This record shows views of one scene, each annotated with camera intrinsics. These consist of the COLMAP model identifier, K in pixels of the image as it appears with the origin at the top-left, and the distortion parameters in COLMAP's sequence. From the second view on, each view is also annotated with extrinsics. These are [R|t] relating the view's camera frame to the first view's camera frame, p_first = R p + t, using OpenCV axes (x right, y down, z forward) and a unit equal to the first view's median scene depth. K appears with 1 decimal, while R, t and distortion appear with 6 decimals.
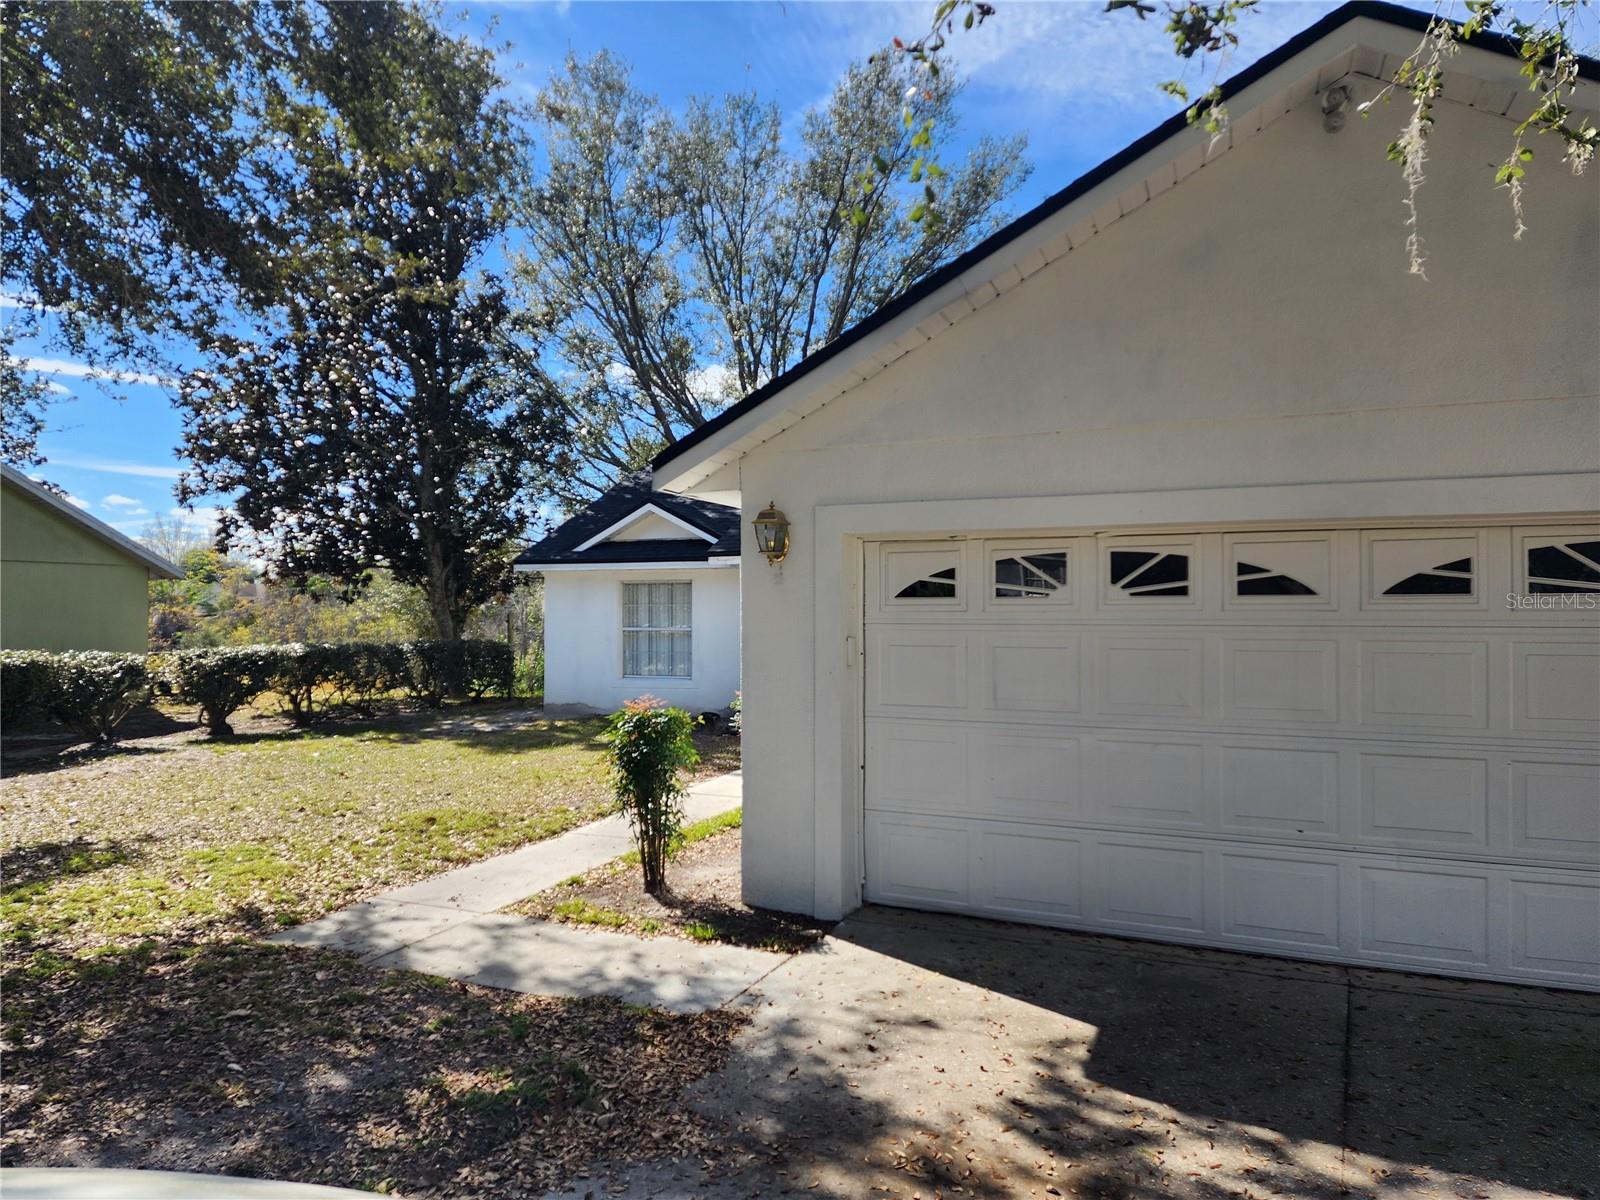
lens RADIAL K [[1041.9, 0, 801.9], [0, 1041.9, 604.8], [0, 0, 1]] dist [0.045537, 0.005093]
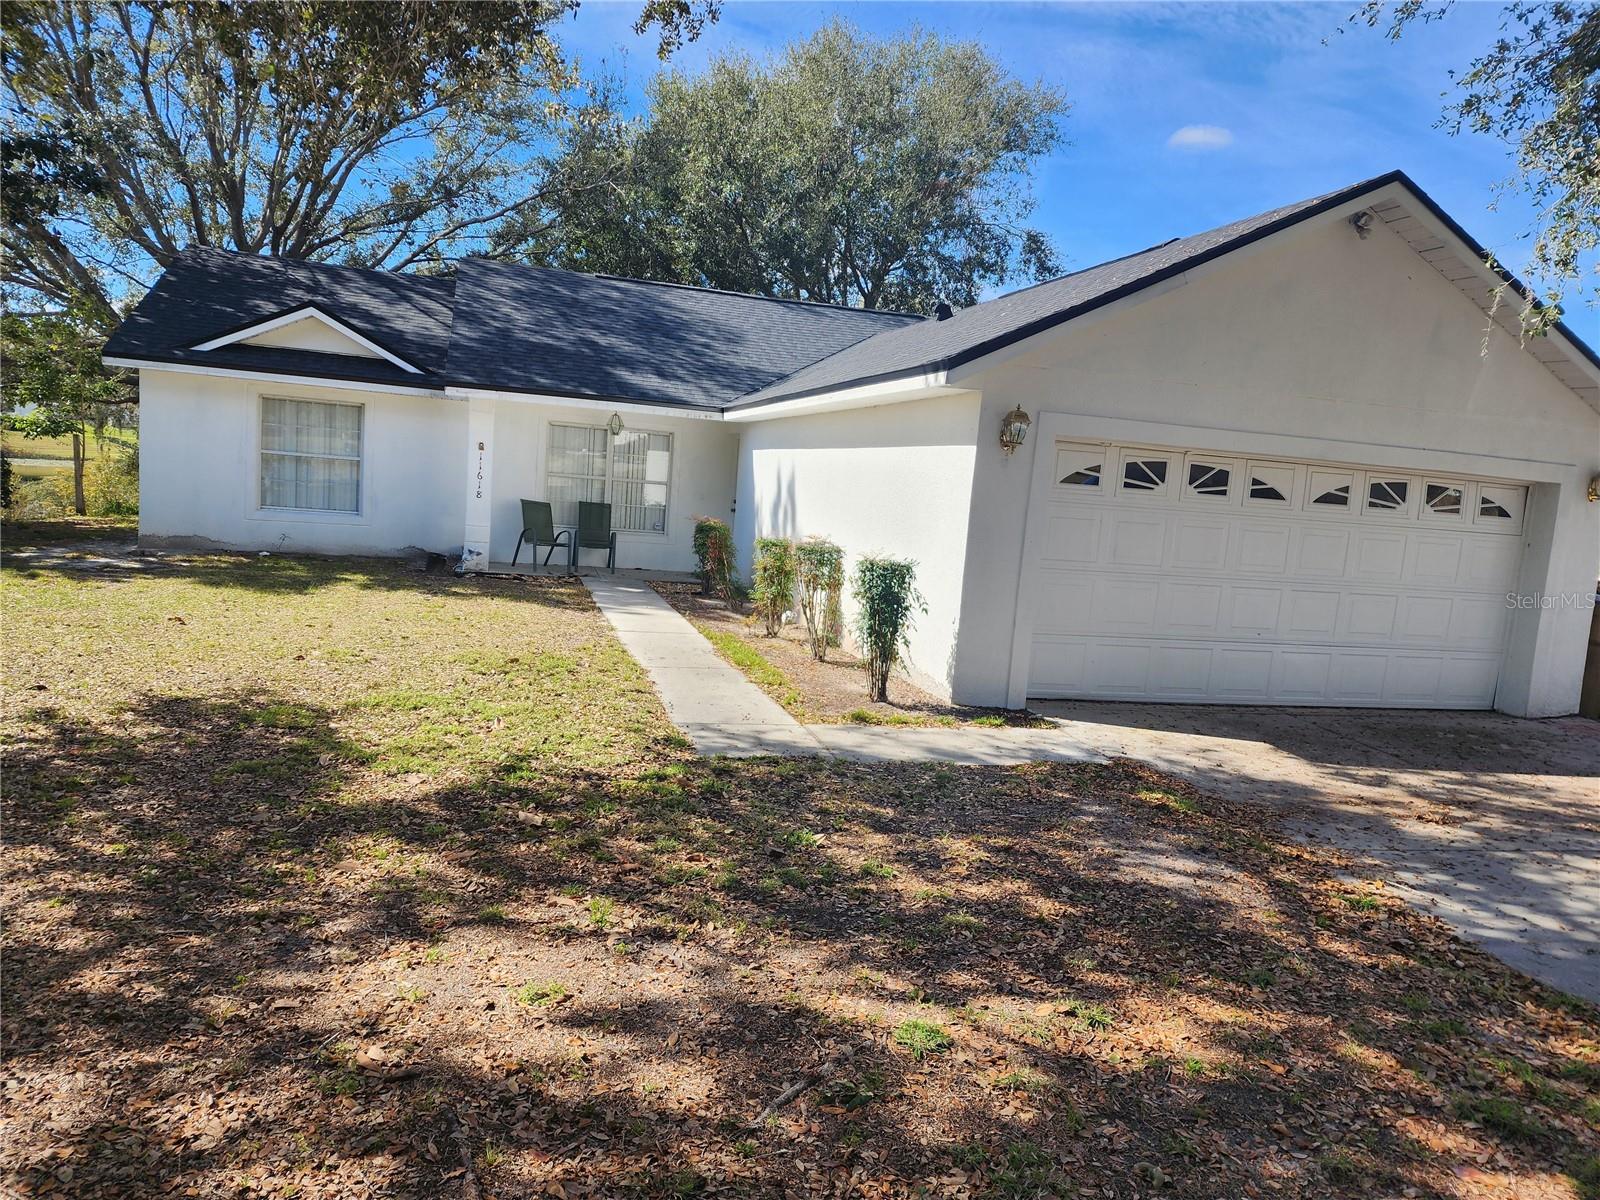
lens RADIAL K [[1041.9, 0, 812.7], [0, 1041.9, 603.3], [0, 0, 1]] dist [0.045537, 0.005093]
pose [[0.794423, -0.009084, 0.607297, -1.104236], [-0.082957, 0.988895, 0.123310, 0.008465], [-0.601673, -0.148340, 0.784847, 0.075682]]
